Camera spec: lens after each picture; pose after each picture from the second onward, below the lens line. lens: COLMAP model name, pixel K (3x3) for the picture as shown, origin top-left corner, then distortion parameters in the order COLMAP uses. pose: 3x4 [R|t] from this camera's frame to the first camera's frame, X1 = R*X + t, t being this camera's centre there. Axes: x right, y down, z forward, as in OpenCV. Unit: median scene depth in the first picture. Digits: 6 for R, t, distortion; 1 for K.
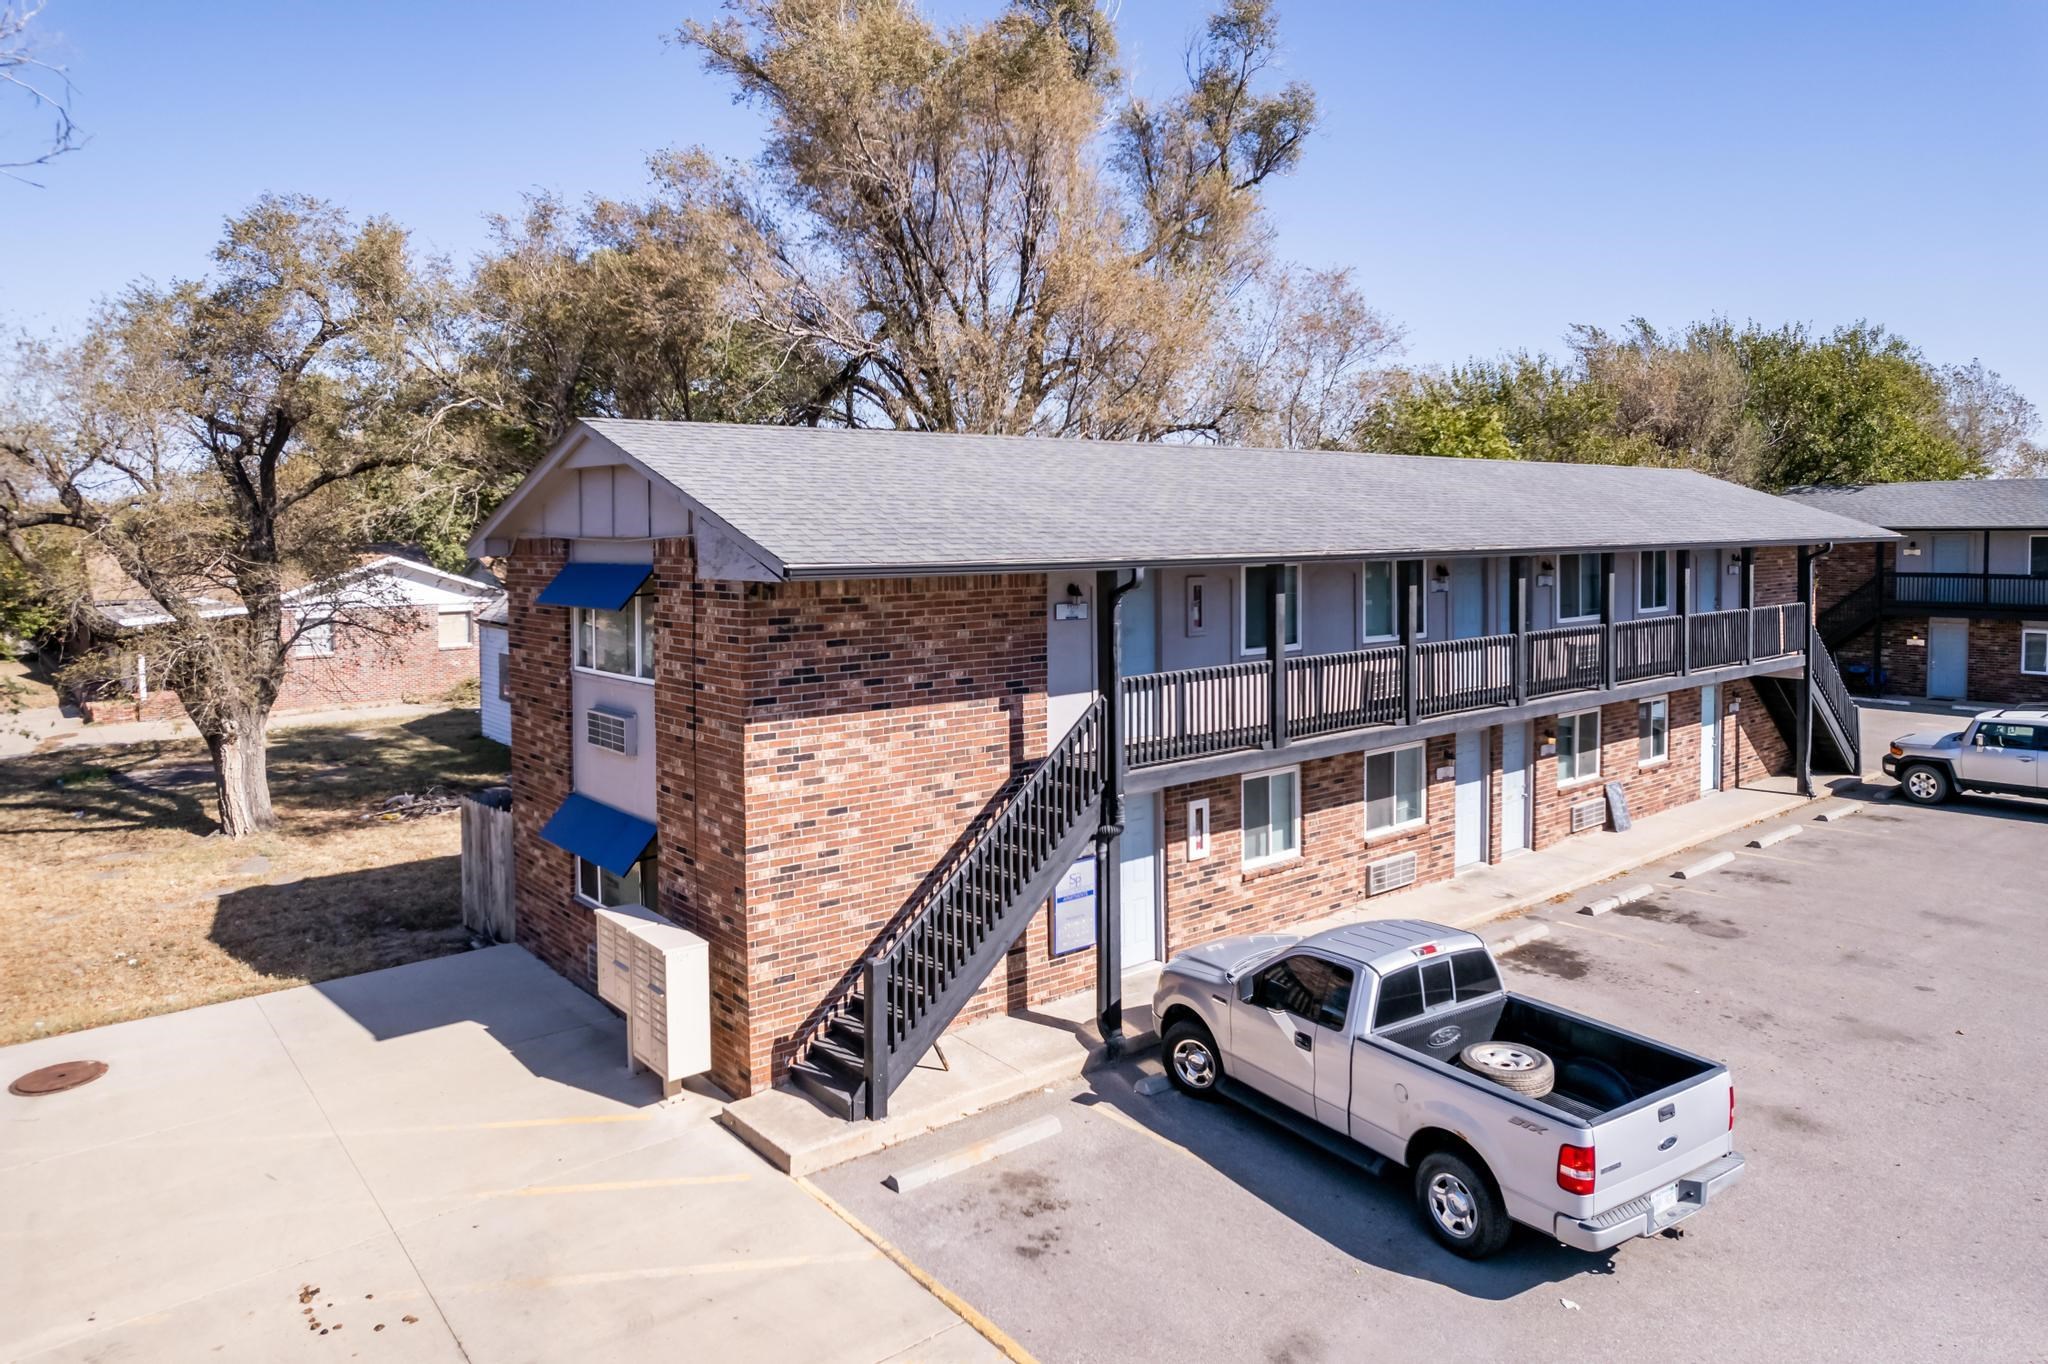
lens RADIAL K [[1372.1, 0, 1027.0], [0, 1372.1, 519.2], [0, 0, 1]] dist [-0.080881, 0.050566]
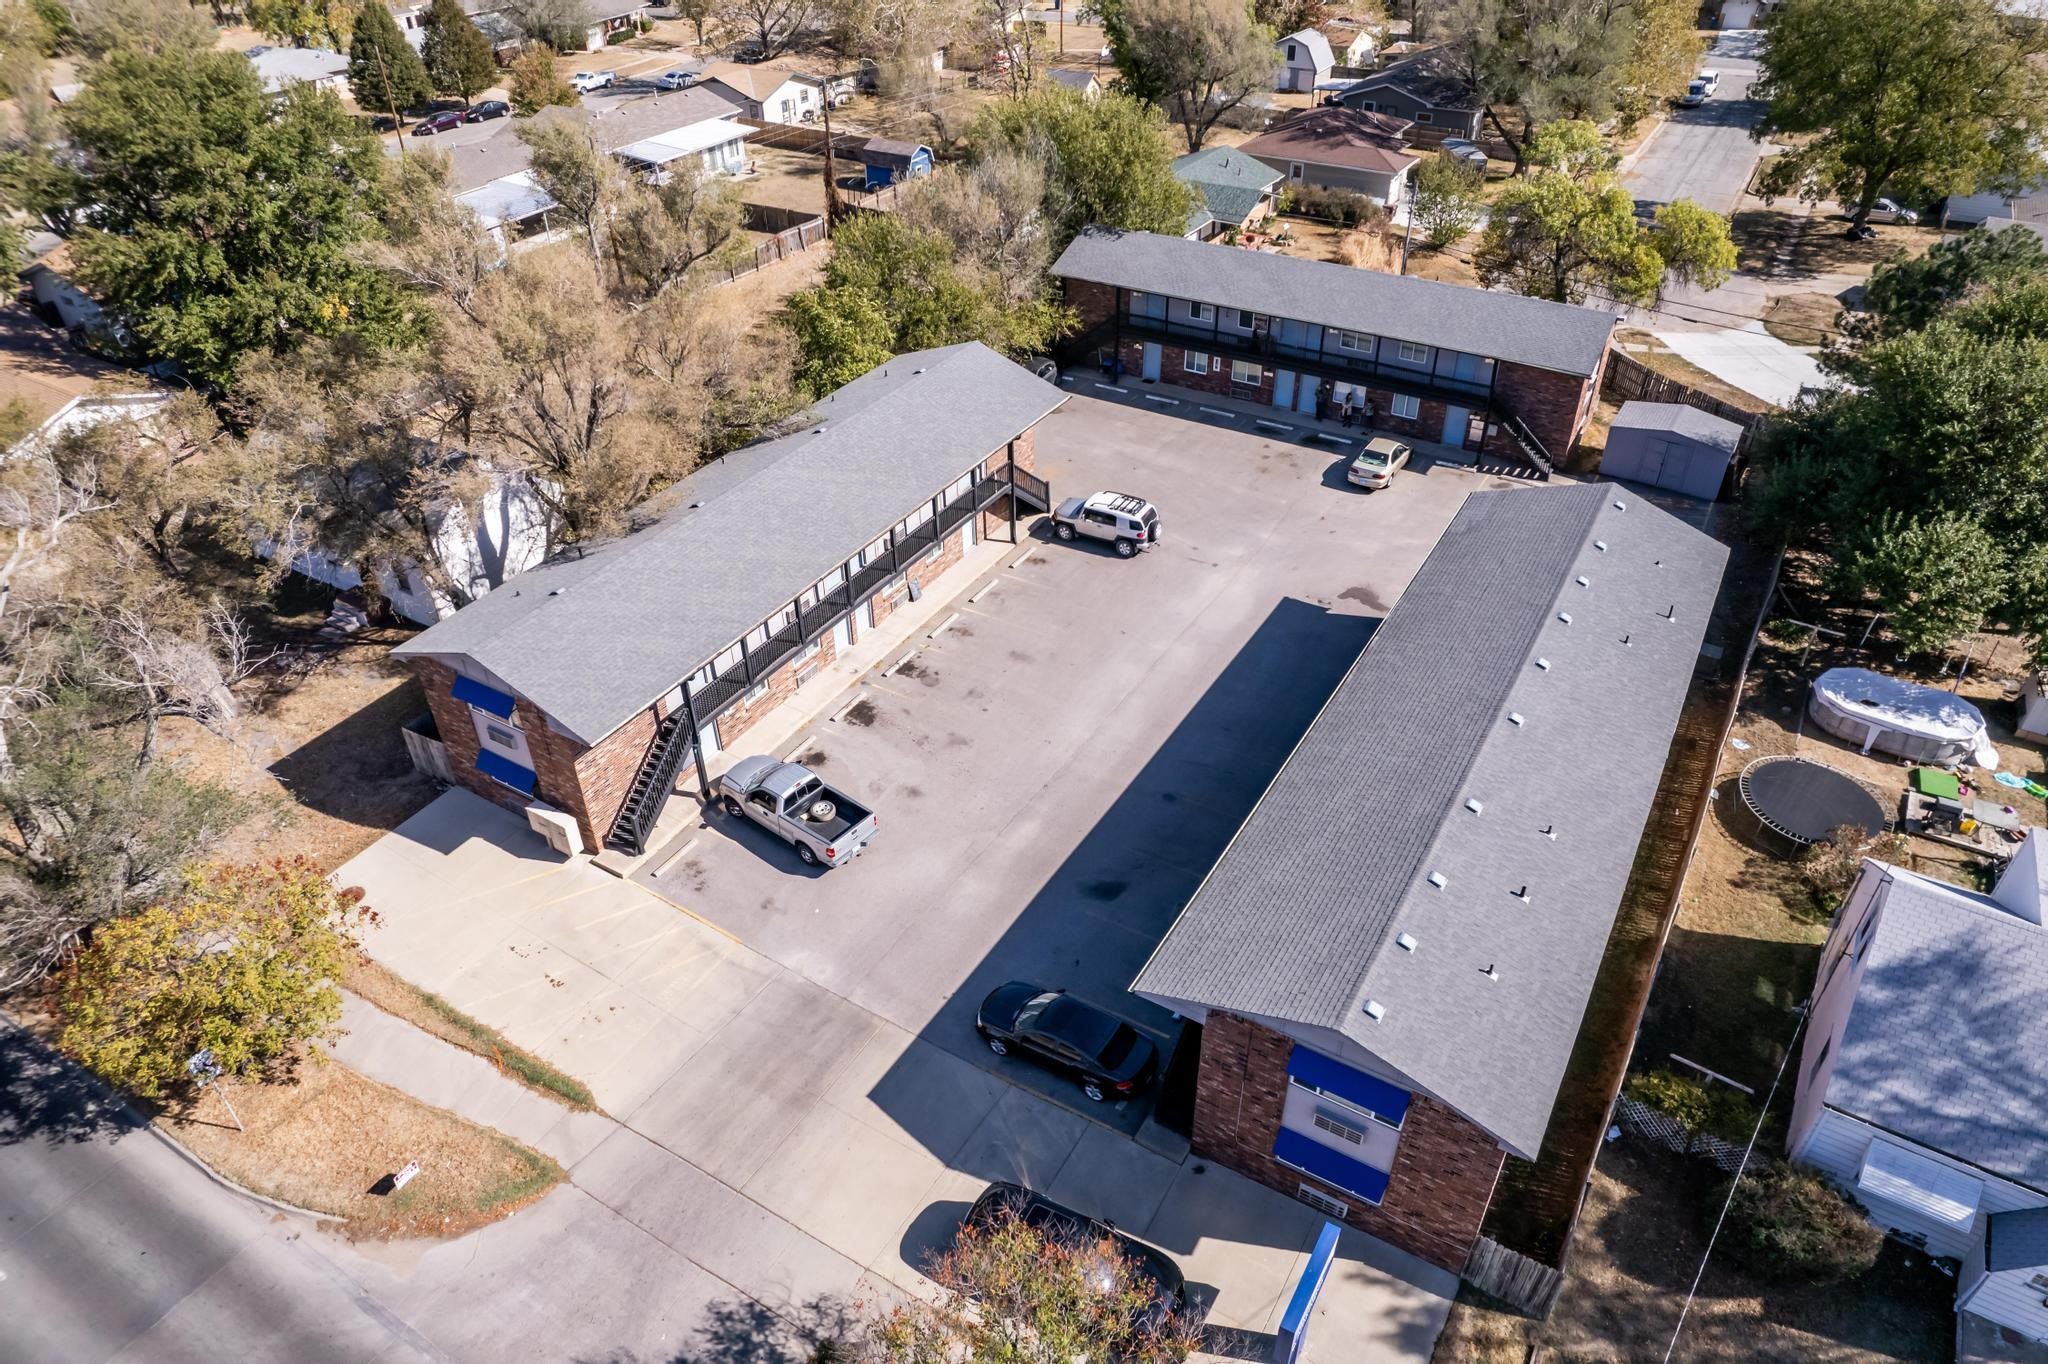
lens RADIAL K [[1315.3, 0, 1026.6], [0, 1315.3, 693.0], [0, 0, 1]] dist [-0.087004, 0.077160]
pose [[0.943142, -0.206261, 0.260651, 0.023746], [0.016179, 0.811733, 0.583805, -1.670071], [-0.331995, -0.546394, 0.768917, -1.501543]]
